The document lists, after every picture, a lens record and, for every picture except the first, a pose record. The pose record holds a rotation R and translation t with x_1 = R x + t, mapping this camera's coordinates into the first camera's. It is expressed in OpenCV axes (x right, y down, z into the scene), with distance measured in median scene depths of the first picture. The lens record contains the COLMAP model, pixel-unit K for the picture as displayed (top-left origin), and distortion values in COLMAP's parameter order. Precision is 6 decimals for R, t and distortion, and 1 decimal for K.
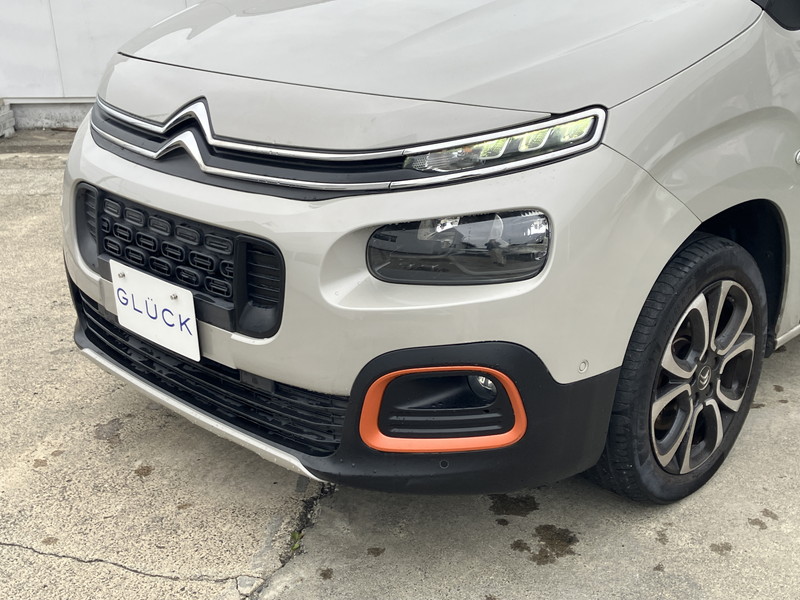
lens RADIAL K [[1001.8, 0, 381.8], [0, 1001.8, 314.7], [0, 0, 1]] dist [0.126825, -0.018562]
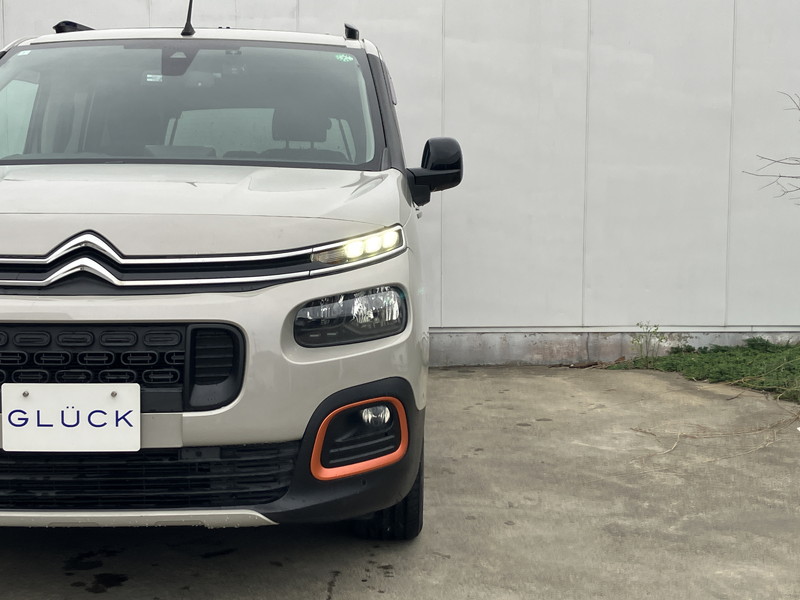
lens RADIAL K [[1156.4, 0, 400.0], [0, 1156.4, 300.0], [0, 0, 1]] dist [0.040050, -0.046358]
pose [[0.694634, -0.027561, 0.718835, -0.959569], [0.245887, 0.948176, -0.201254, 0.232481], [-0.676035, 0.316549, 0.665412, -0.105979]]
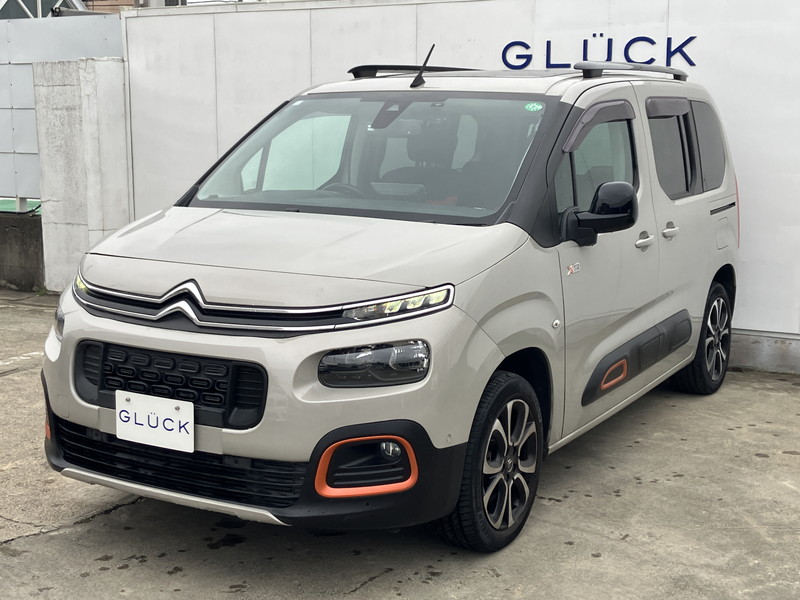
lens RADIAL K [[1113.7, 0, 400.0], [0, 1113.7, 300.0], [0, 0, 1]] dist [0.126550, -0.043753]
pose [[0.963588, 0.008122, 0.267267, -0.352797], [0.054700, 0.972413, -0.226763, 0.232724], [-0.261735, 0.233126, 0.936561, -0.709892]]
